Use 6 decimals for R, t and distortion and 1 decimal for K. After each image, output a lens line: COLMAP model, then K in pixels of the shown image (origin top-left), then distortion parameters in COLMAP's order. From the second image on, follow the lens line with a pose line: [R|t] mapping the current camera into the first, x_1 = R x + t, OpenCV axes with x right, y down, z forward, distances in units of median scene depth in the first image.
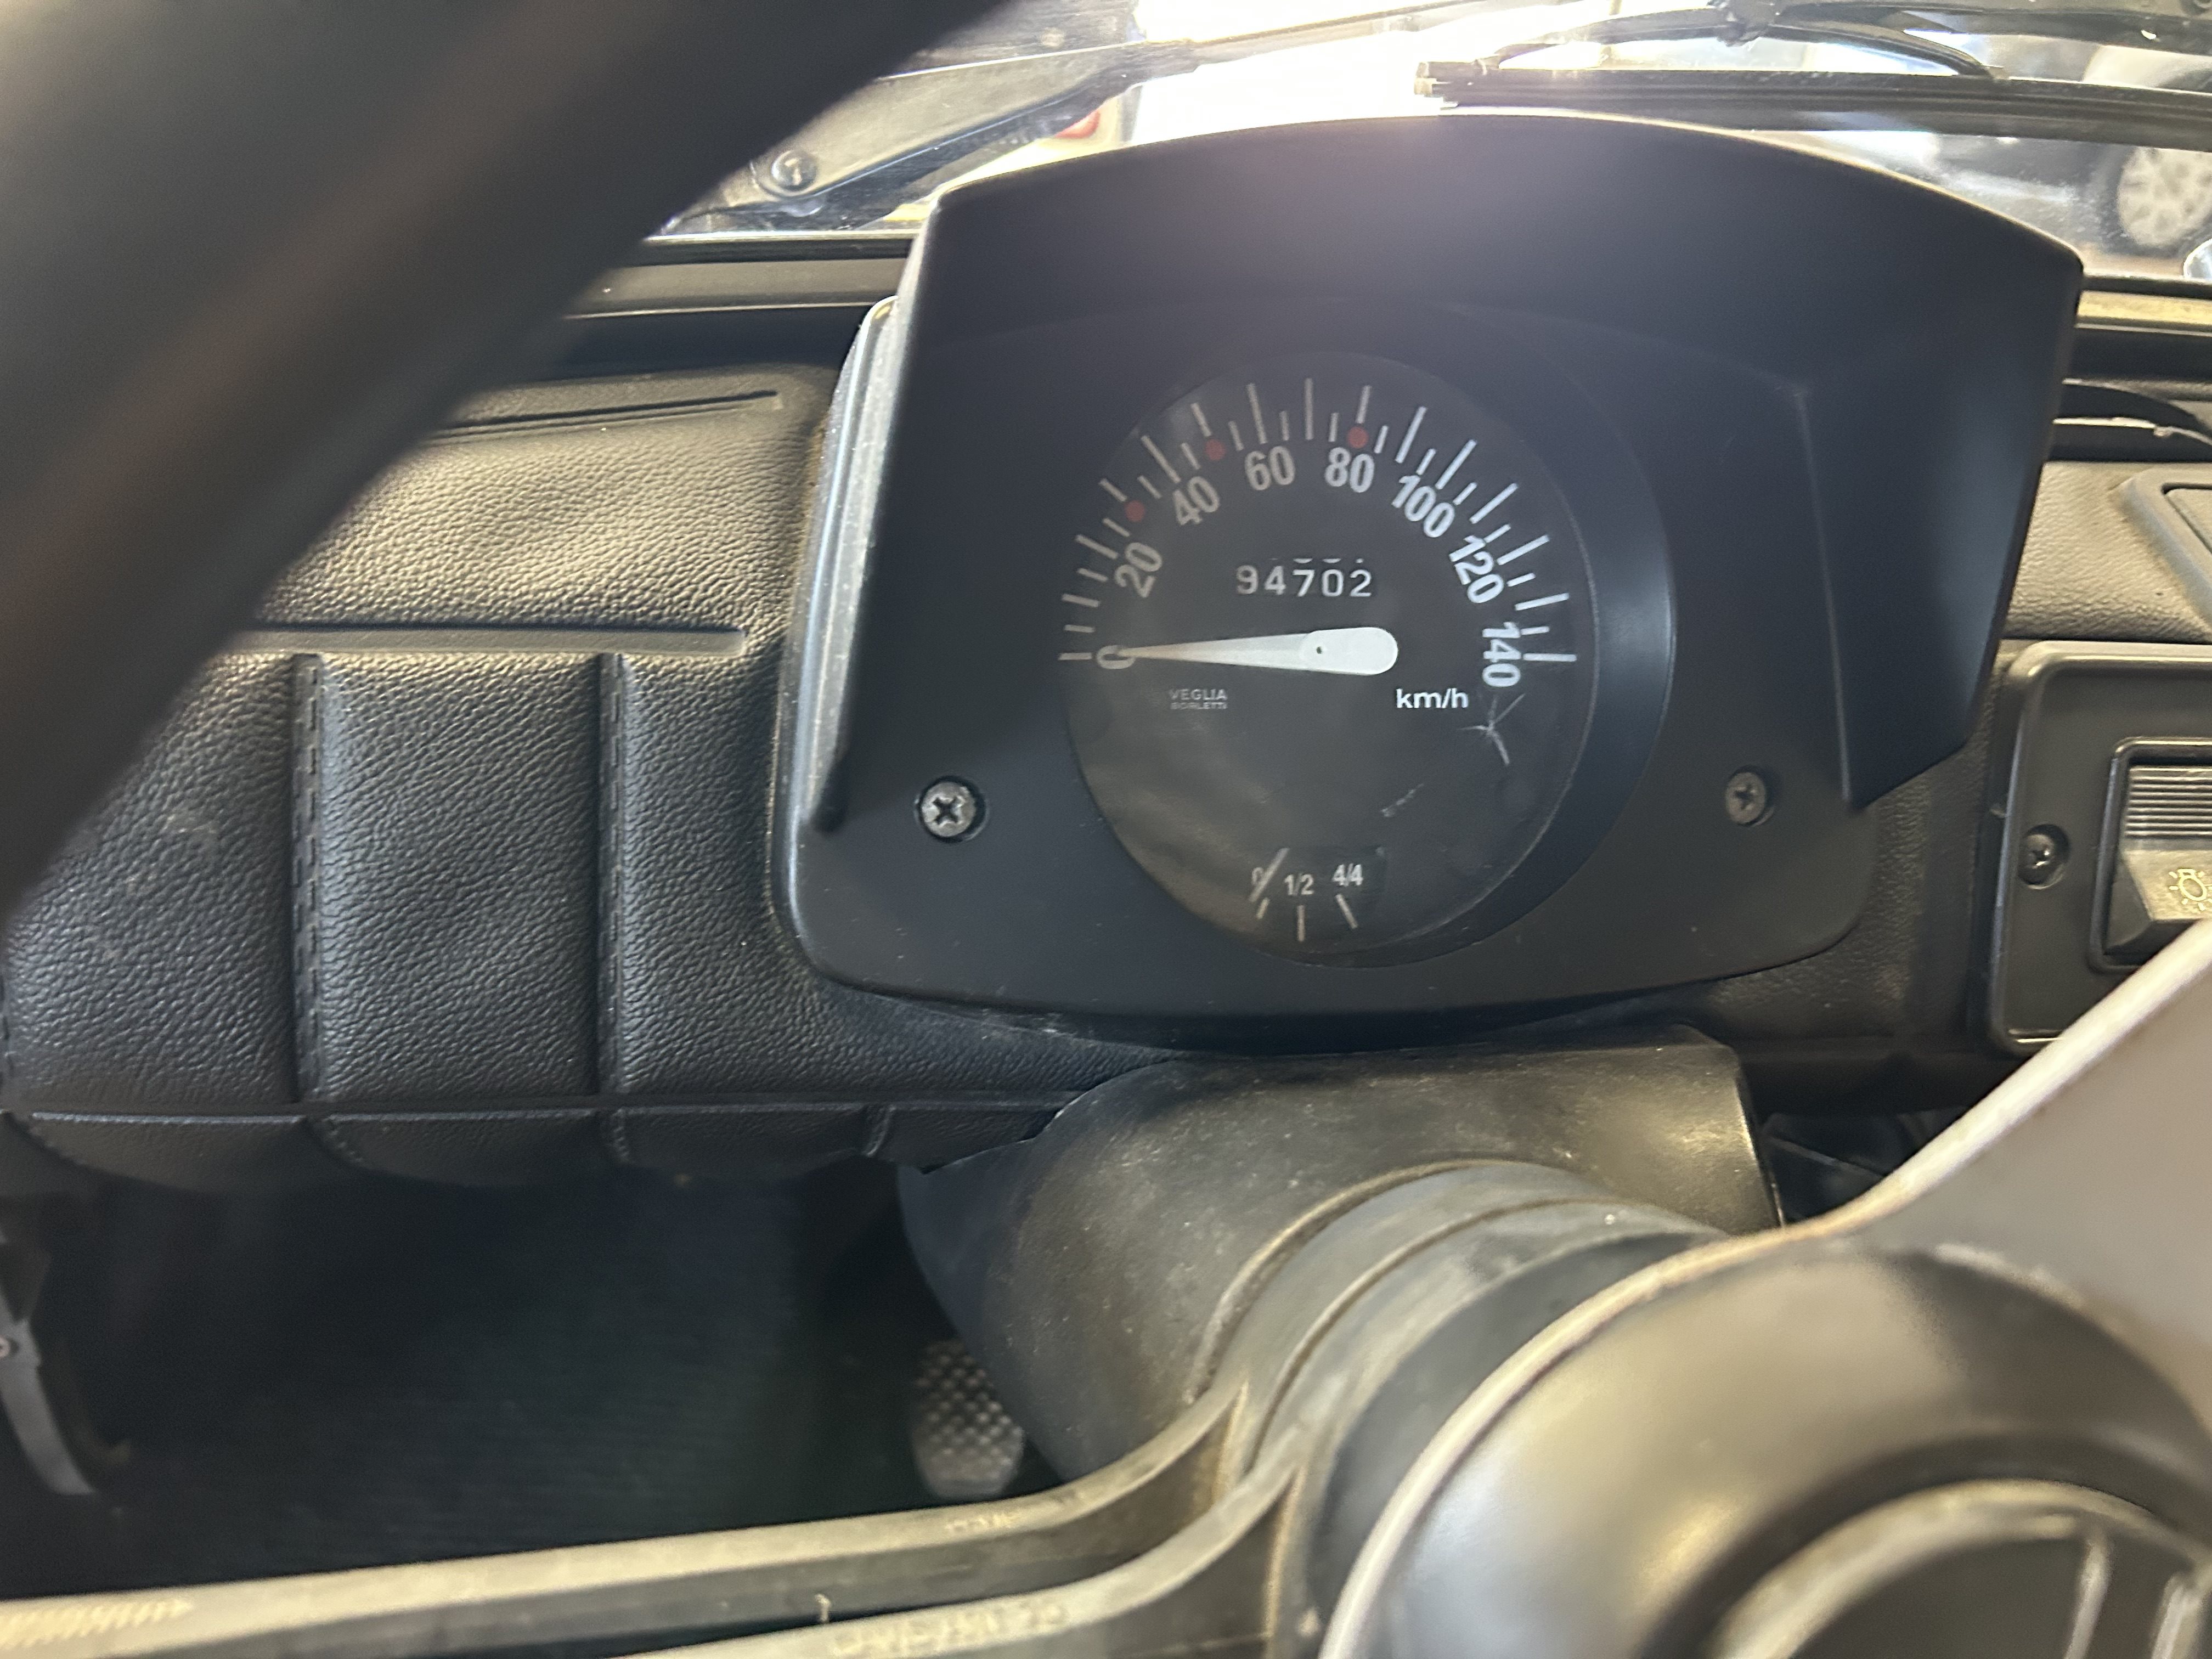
lens RADIAL K [[1660.9, 0, 1107.4], [0, 1660.9, 833.8], [0, 0, 1]] dist [0.041911, -0.047544]
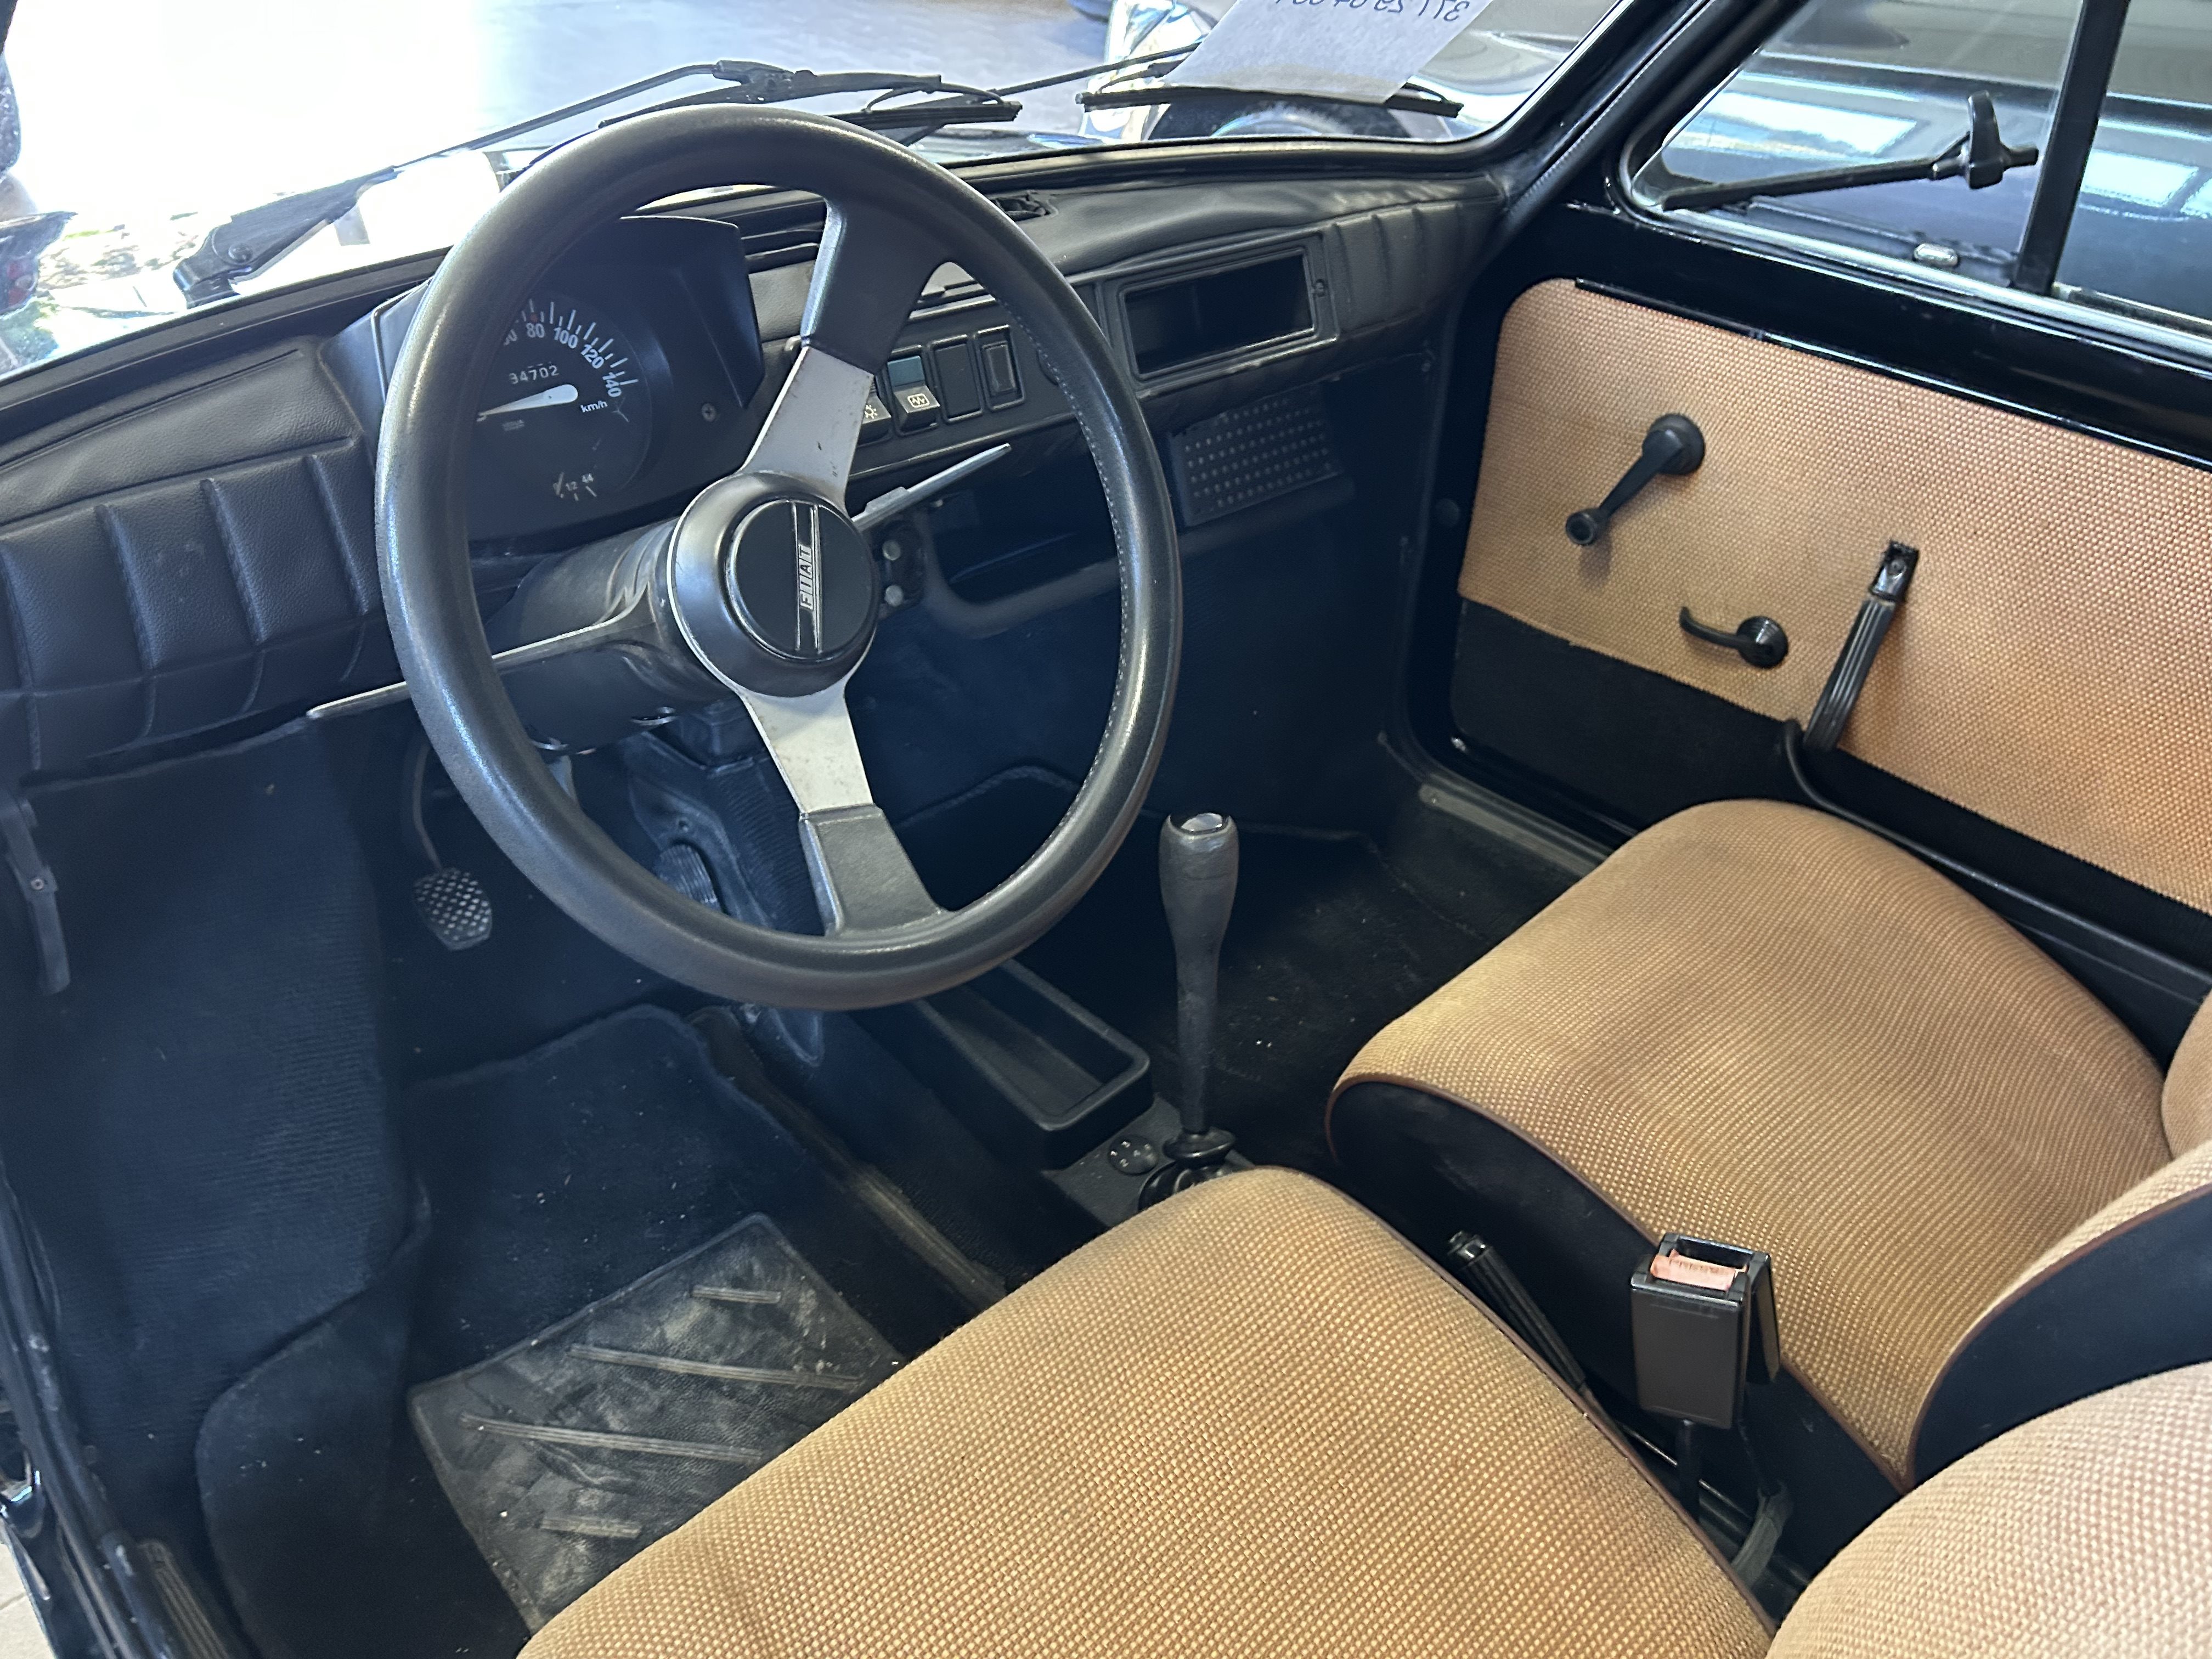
lens RADIAL K [[1660.9, 0, 1107.0], [0, 1660.9, 841.0], [0, 0, 1]] dist [0.041911, -0.047544]
pose [[0.820194, -0.355796, 0.447985, -0.611139], [0.294738, 0.933954, 0.202138, 0.285702], [-0.490317, -0.033754, 0.870890, -1.874612]]
